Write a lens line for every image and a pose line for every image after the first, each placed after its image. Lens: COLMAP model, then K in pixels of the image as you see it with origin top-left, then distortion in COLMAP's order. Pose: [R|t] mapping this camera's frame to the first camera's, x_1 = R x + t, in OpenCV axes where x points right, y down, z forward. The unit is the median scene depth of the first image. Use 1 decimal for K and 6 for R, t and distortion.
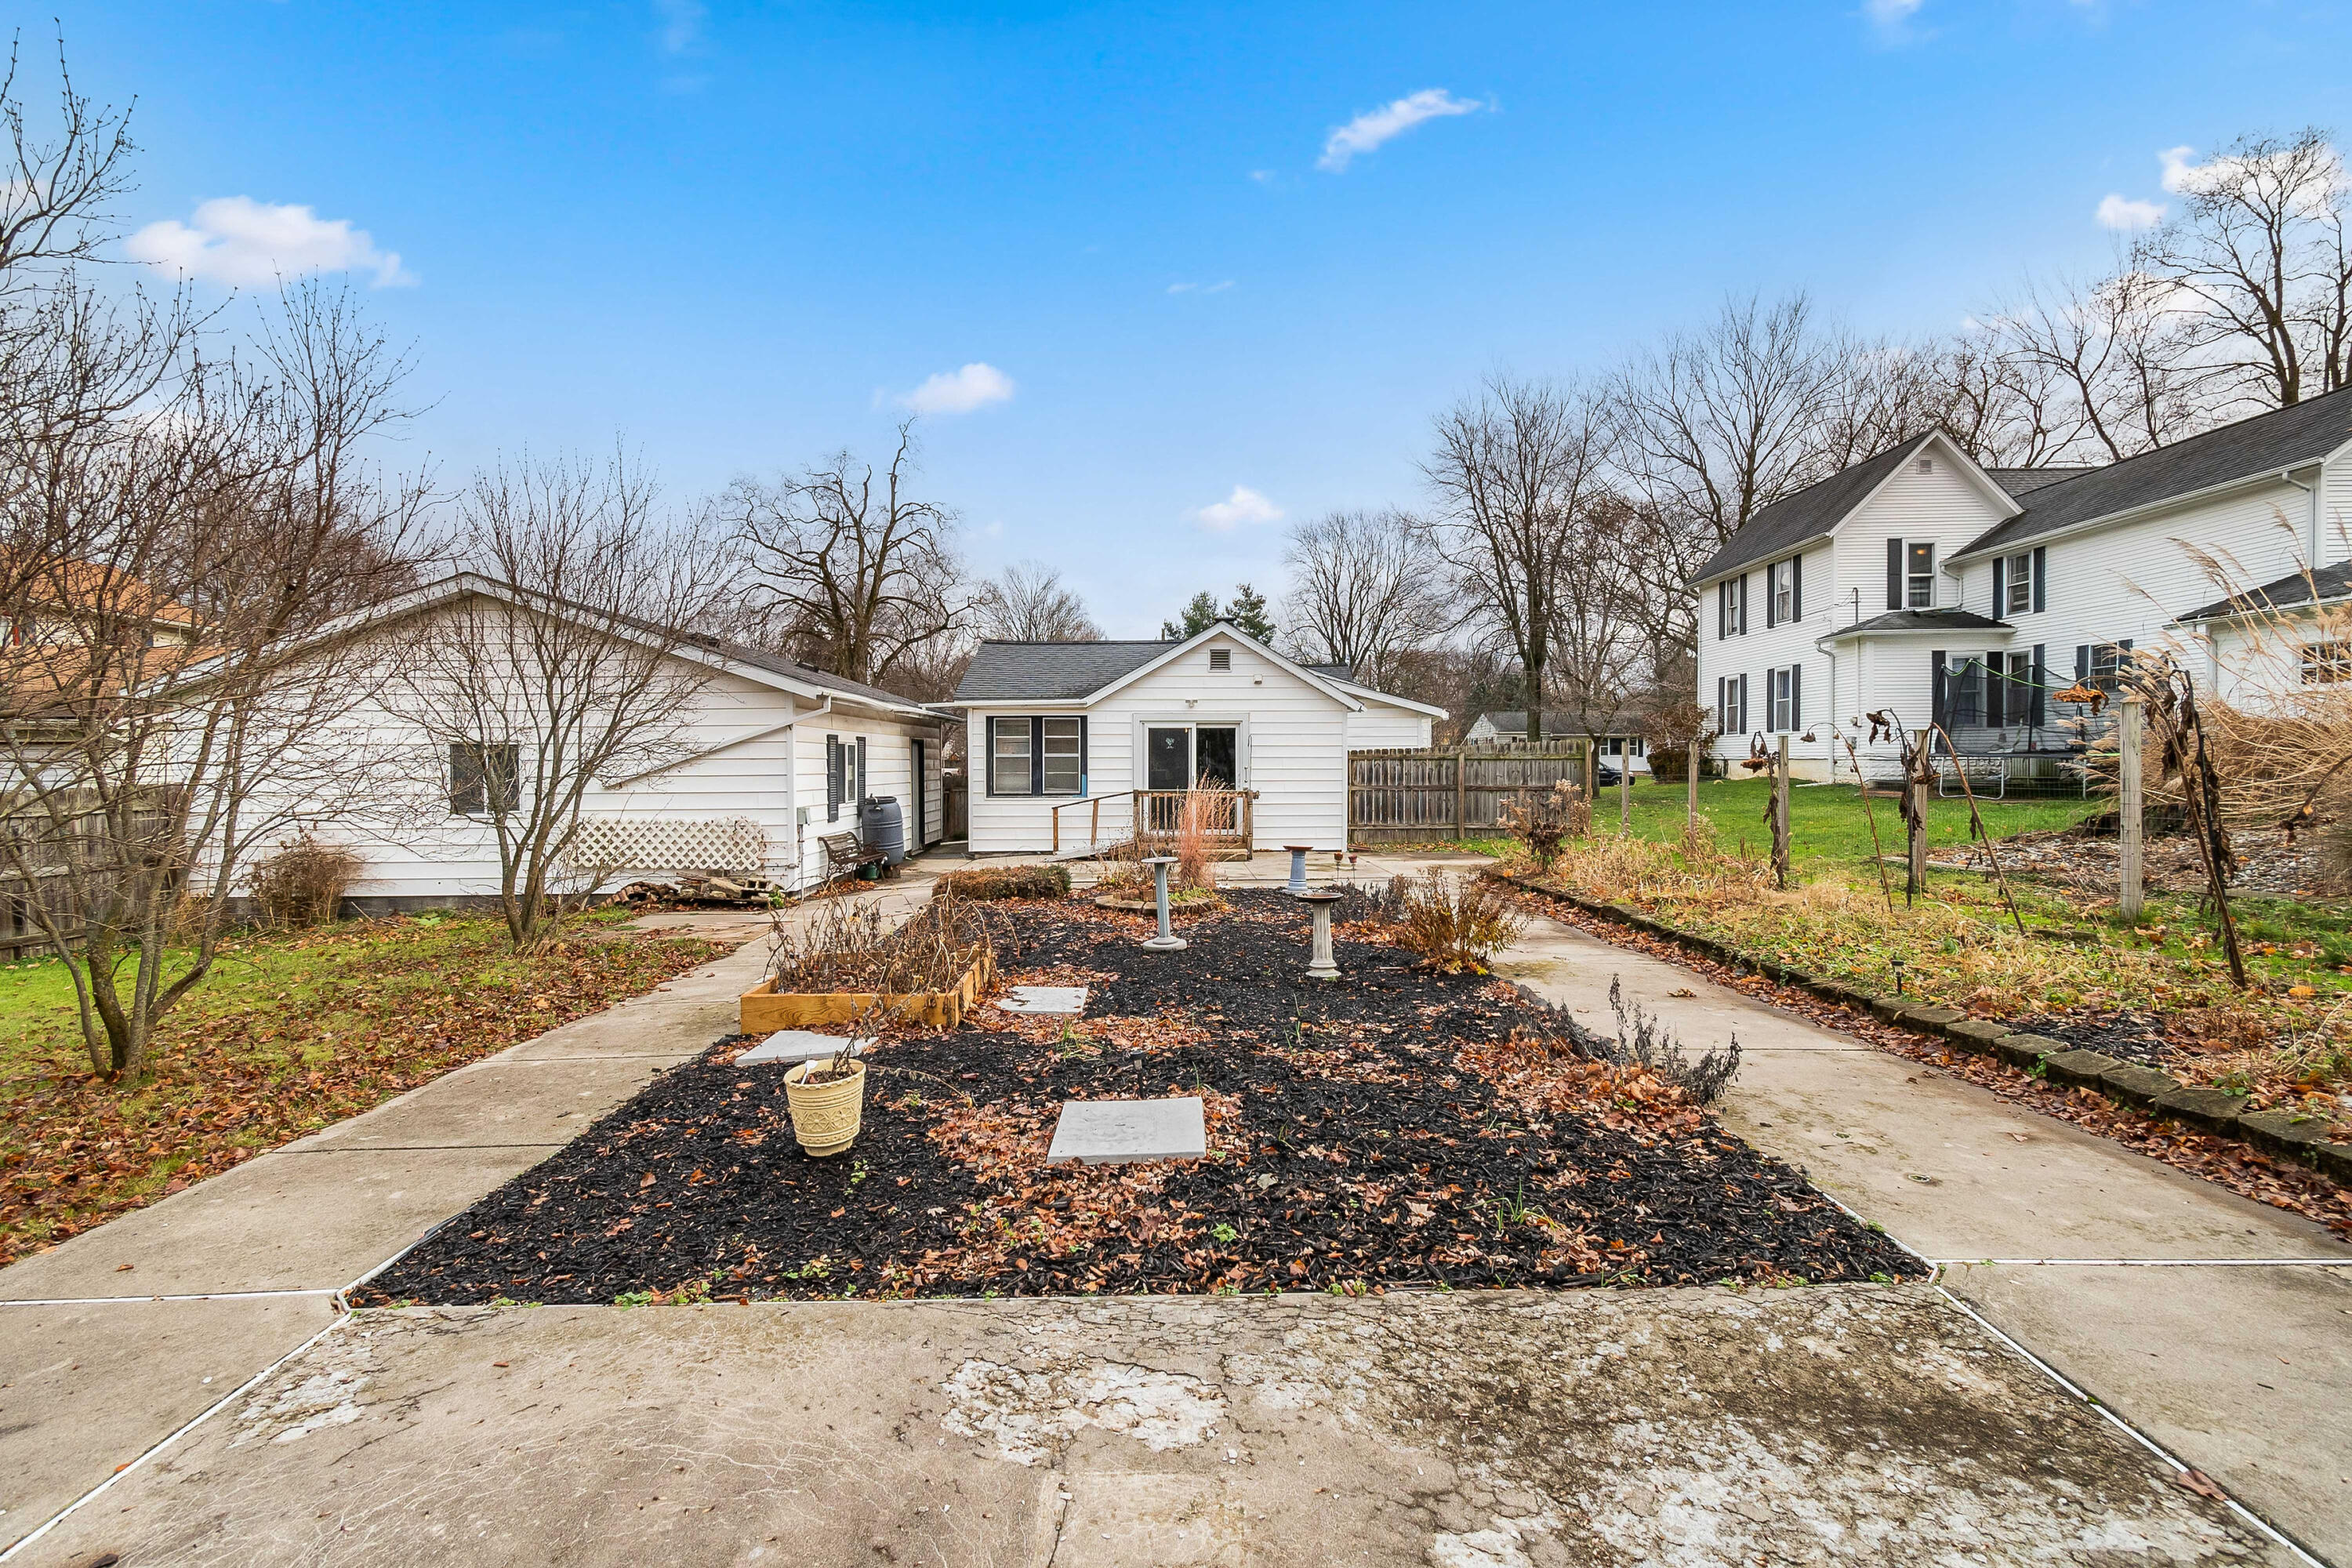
lens RADIAL K [[1060.1, 0, 1176.0], [0, 1060.1, 765.2], [0, 0, 1]] dist [0.003643, -0.000350]
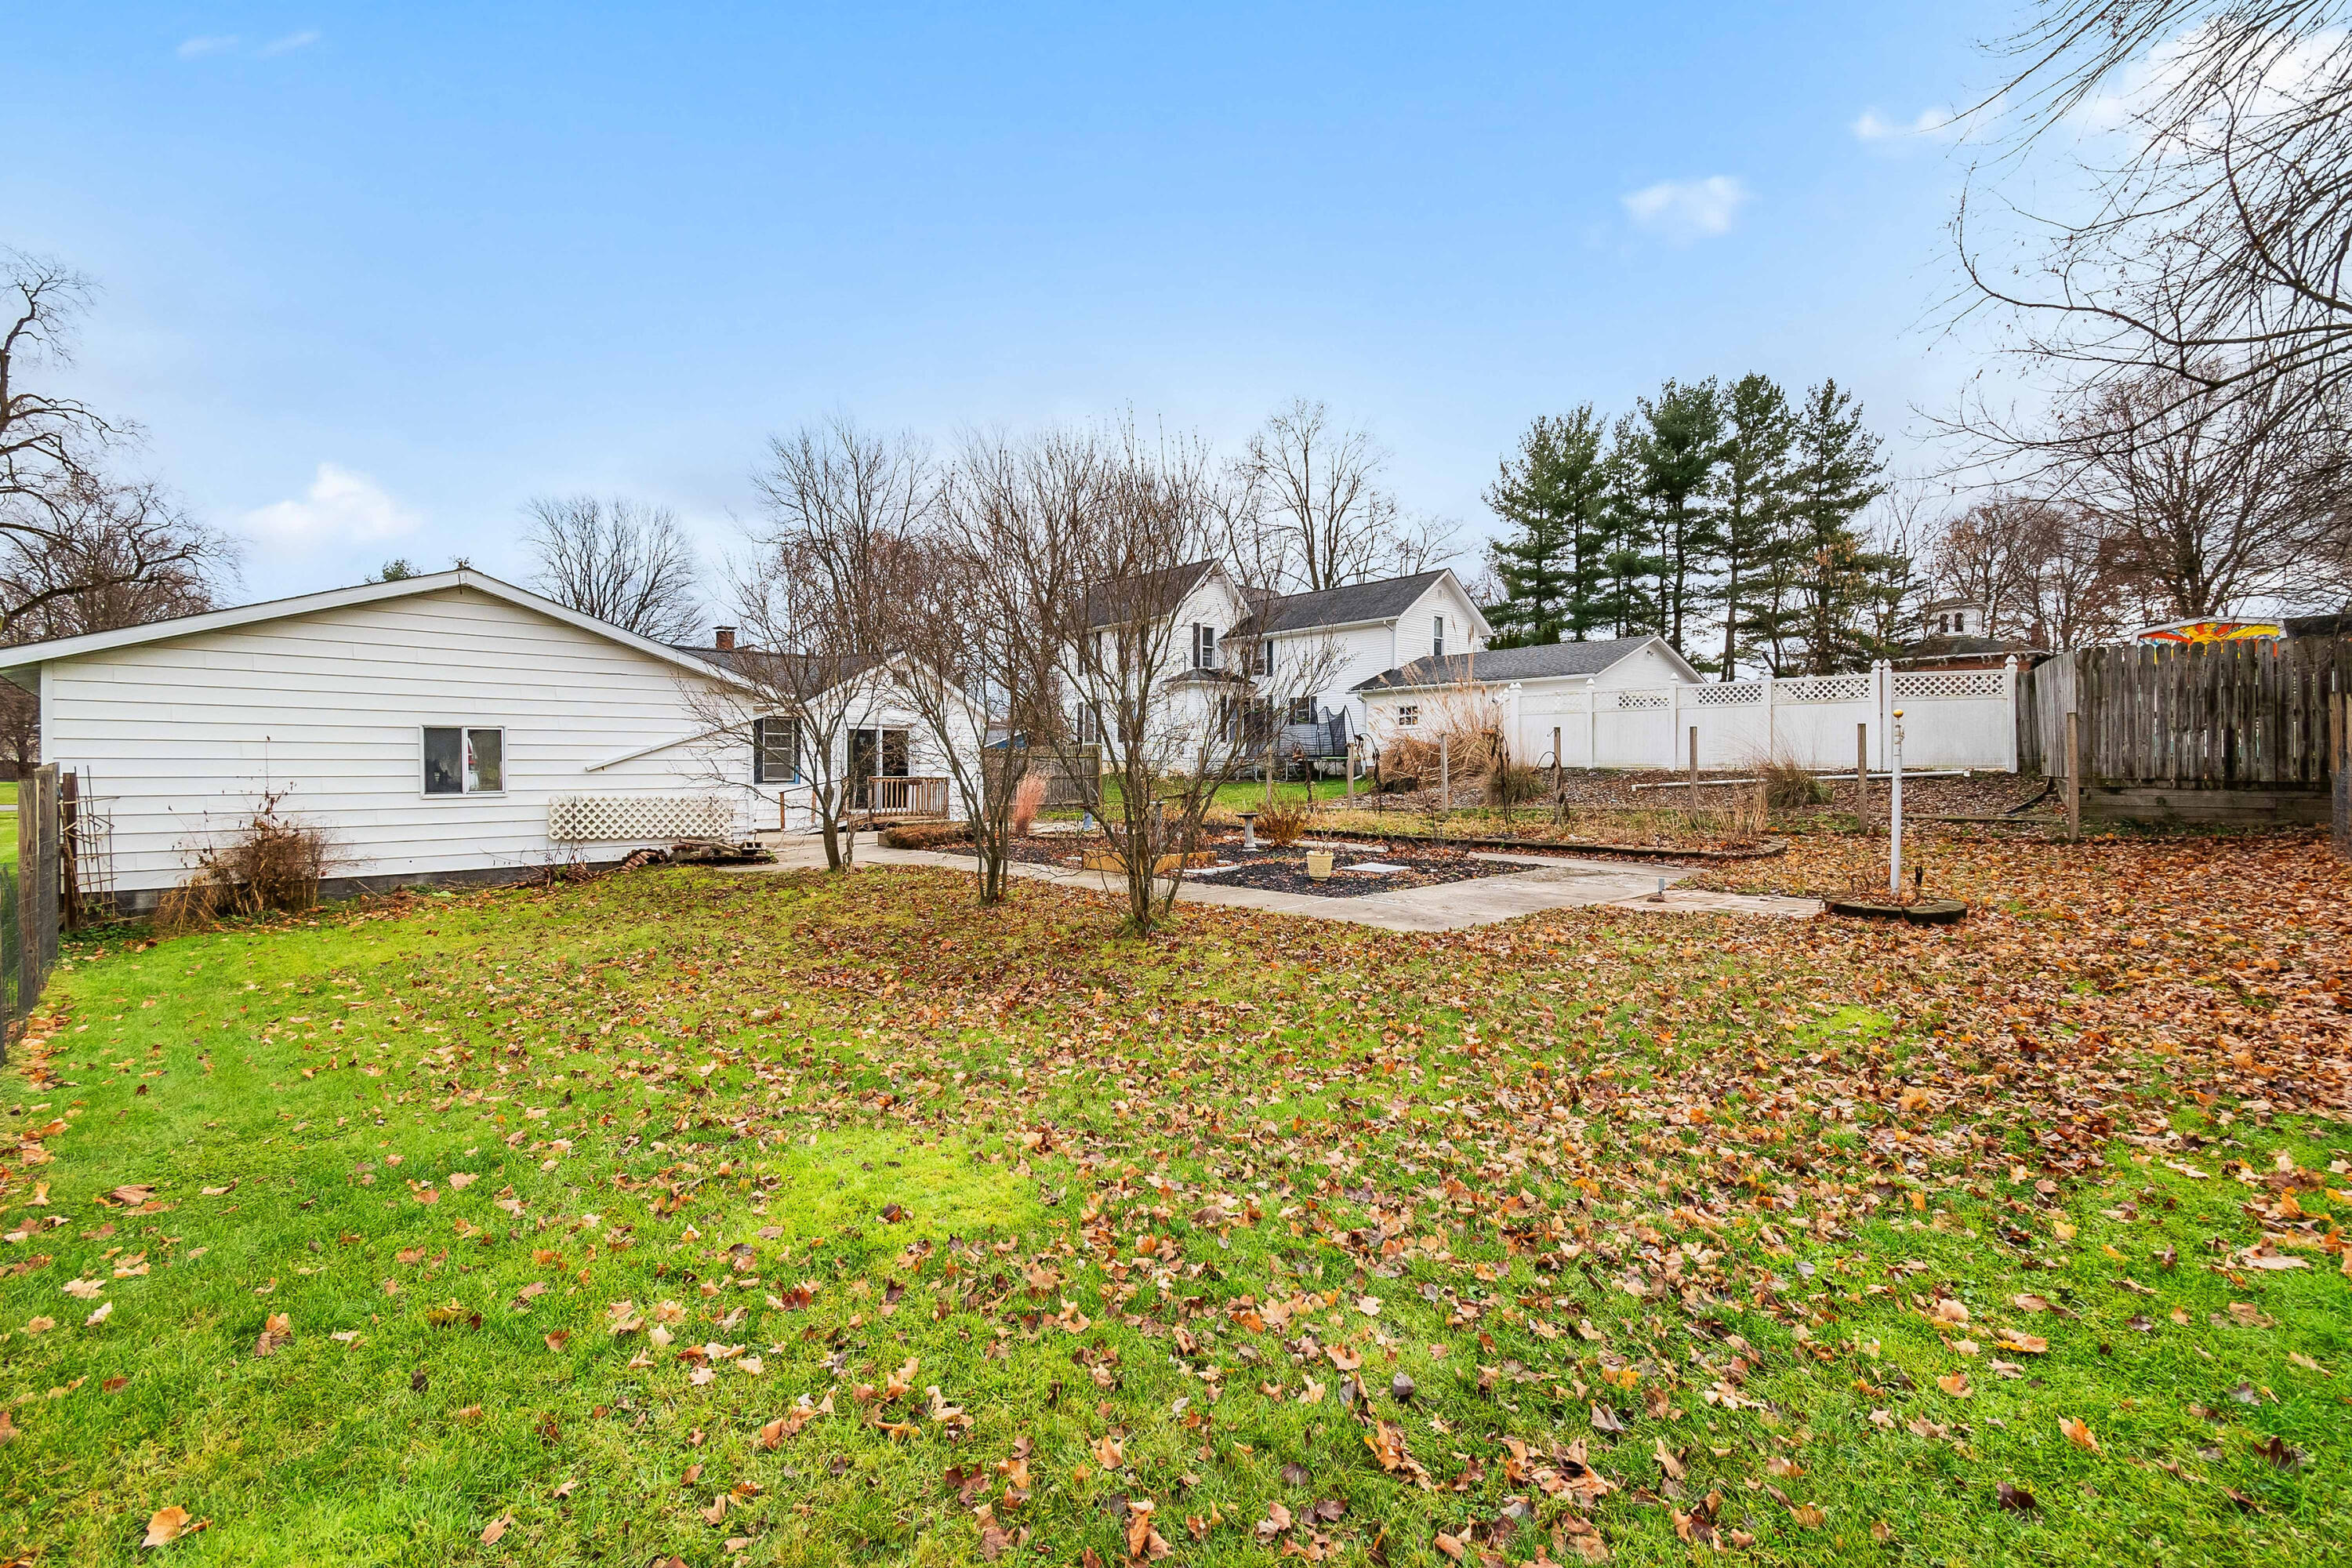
lens RADIAL K [[1060.1, 0, 1196.8], [0, 1060.1, 780.1], [0, 0, 1]] dist [0.003643, -0.000350]
pose [[0.713818, -0.003939, 0.700320, -0.481475], [-0.002158, 0.999967, 0.007824, 0.012081], [-0.700328, -0.007097, 0.713786, -0.153159]]
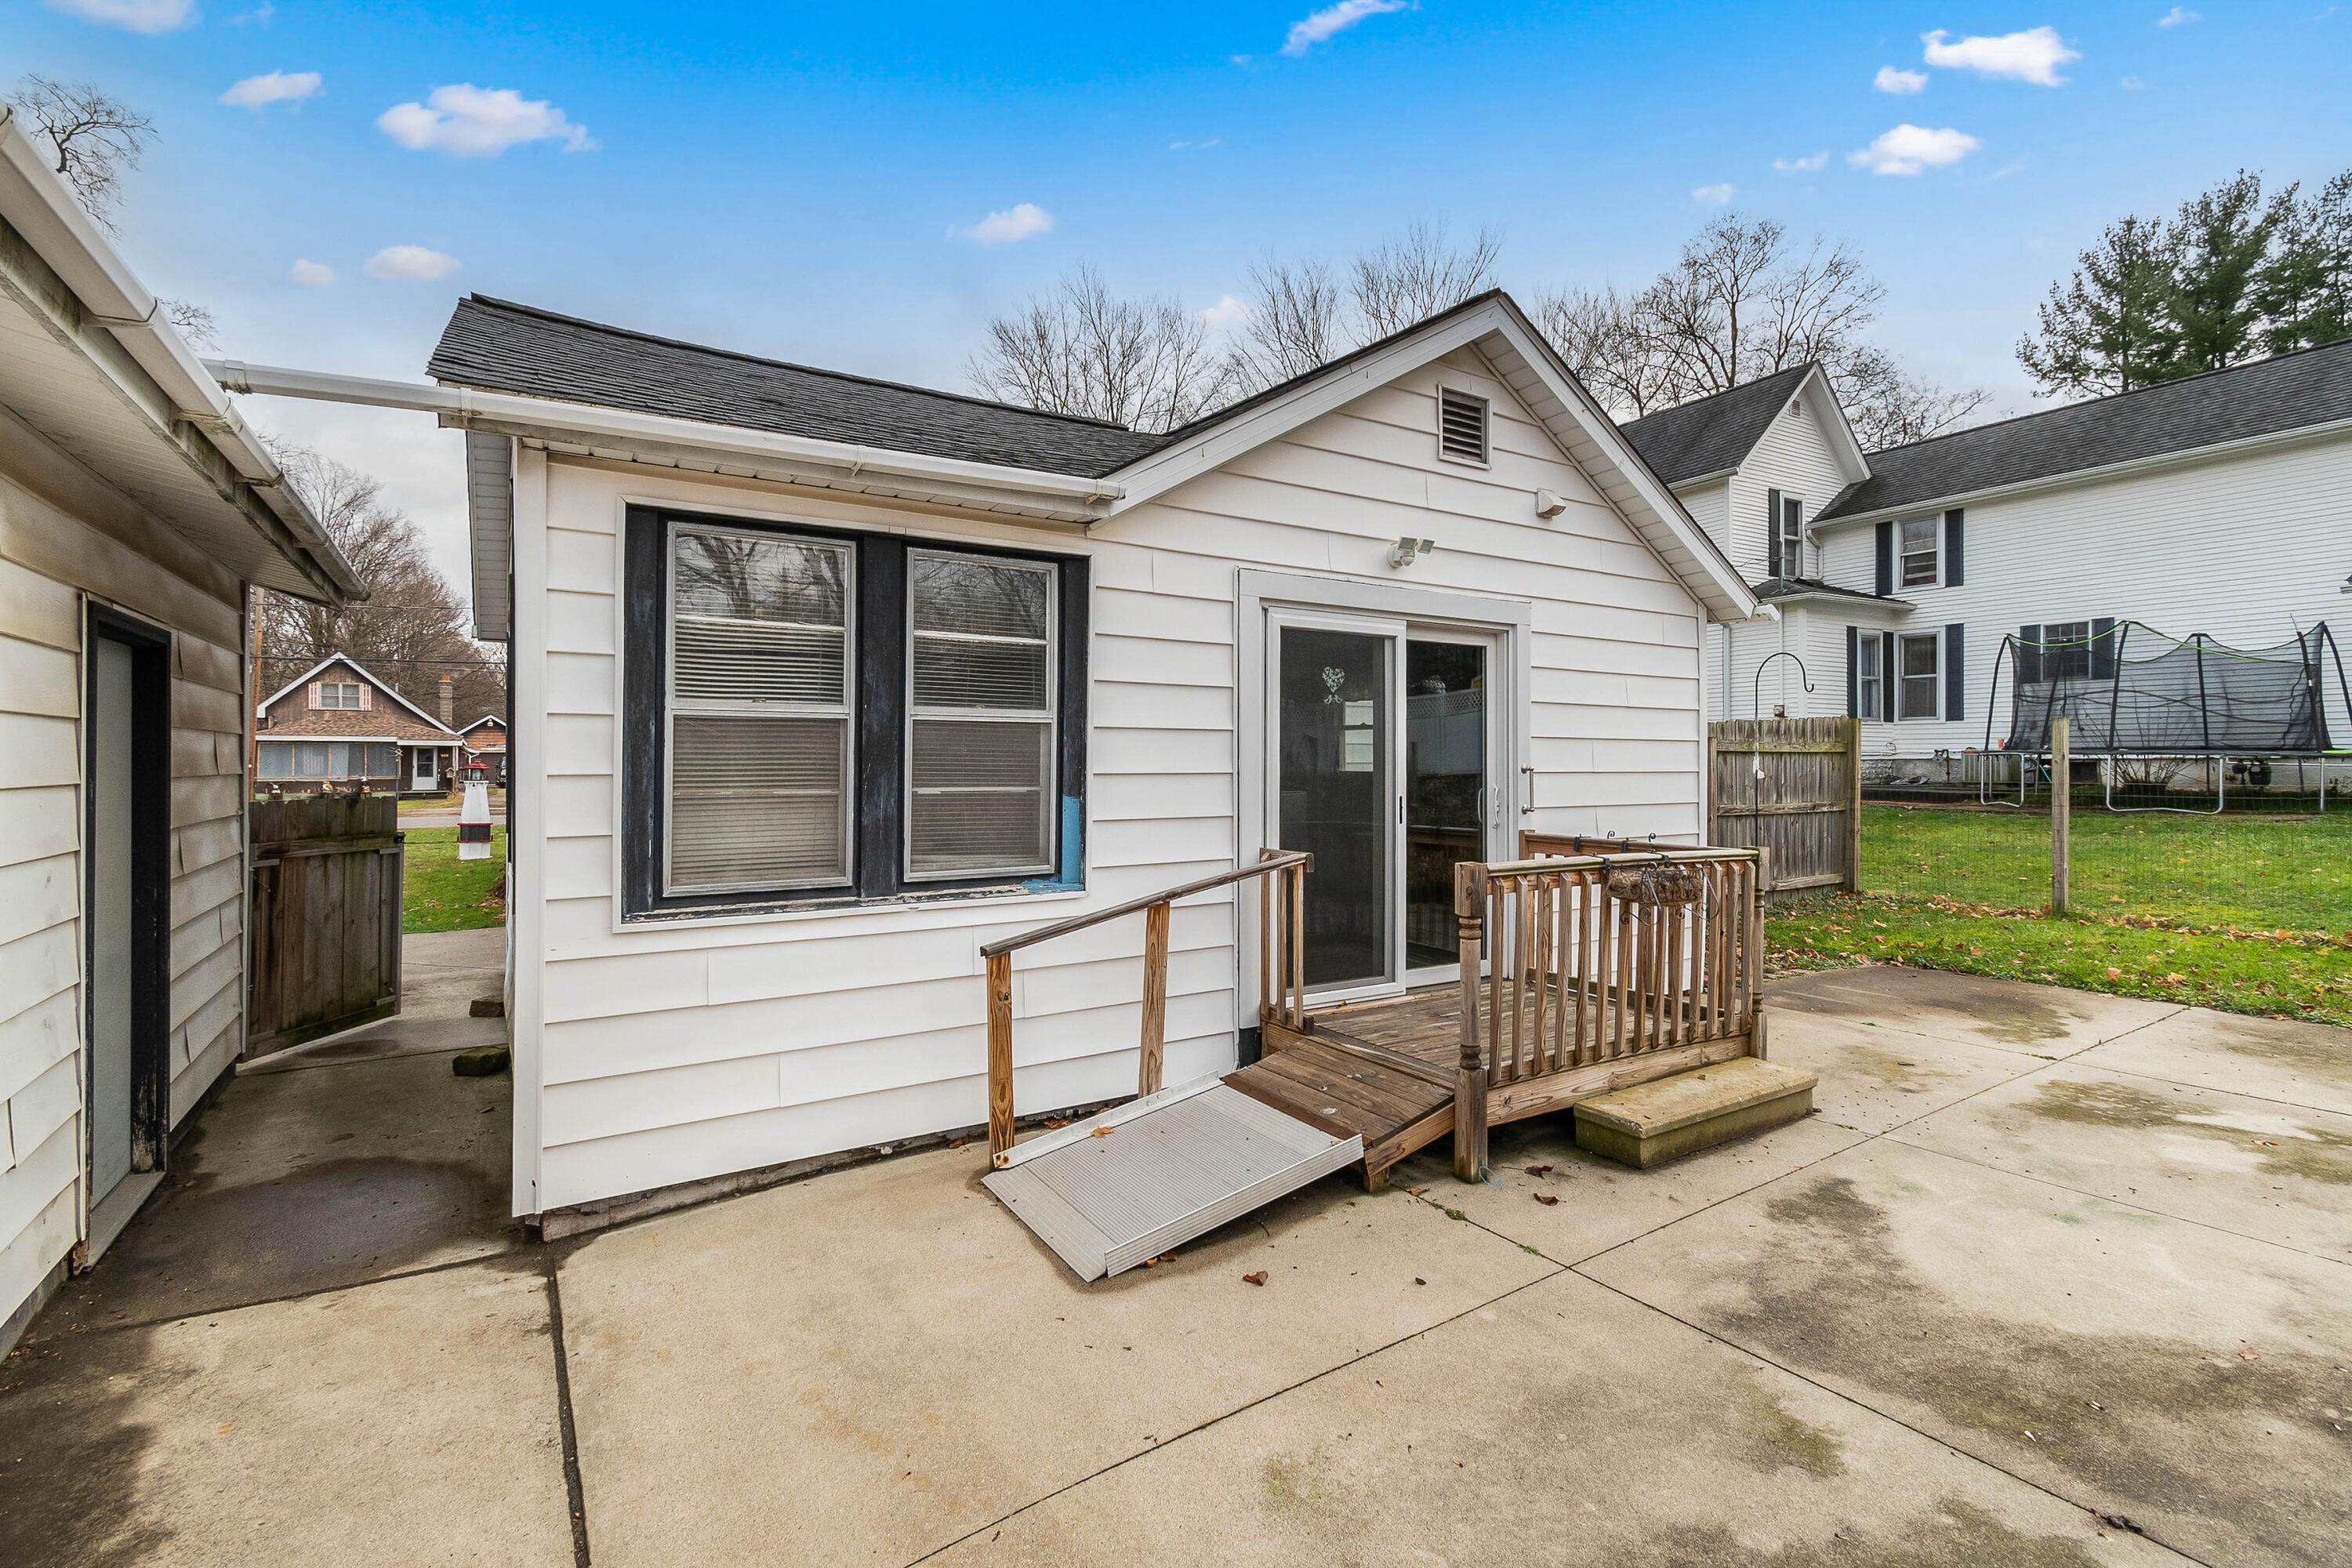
lens RADIAL K [[1060.1, 0, 1187.2], [0, 1060.1, 744.4], [0, 0, 1]] dist [0.003643, -0.000350]
pose [[0.842035, 0.012893, 0.539269, -0.154813], [-0.000499, 0.999733, -0.023122, 0.001961], [-0.539423, 0.019200, 0.841816, 0.611927]]
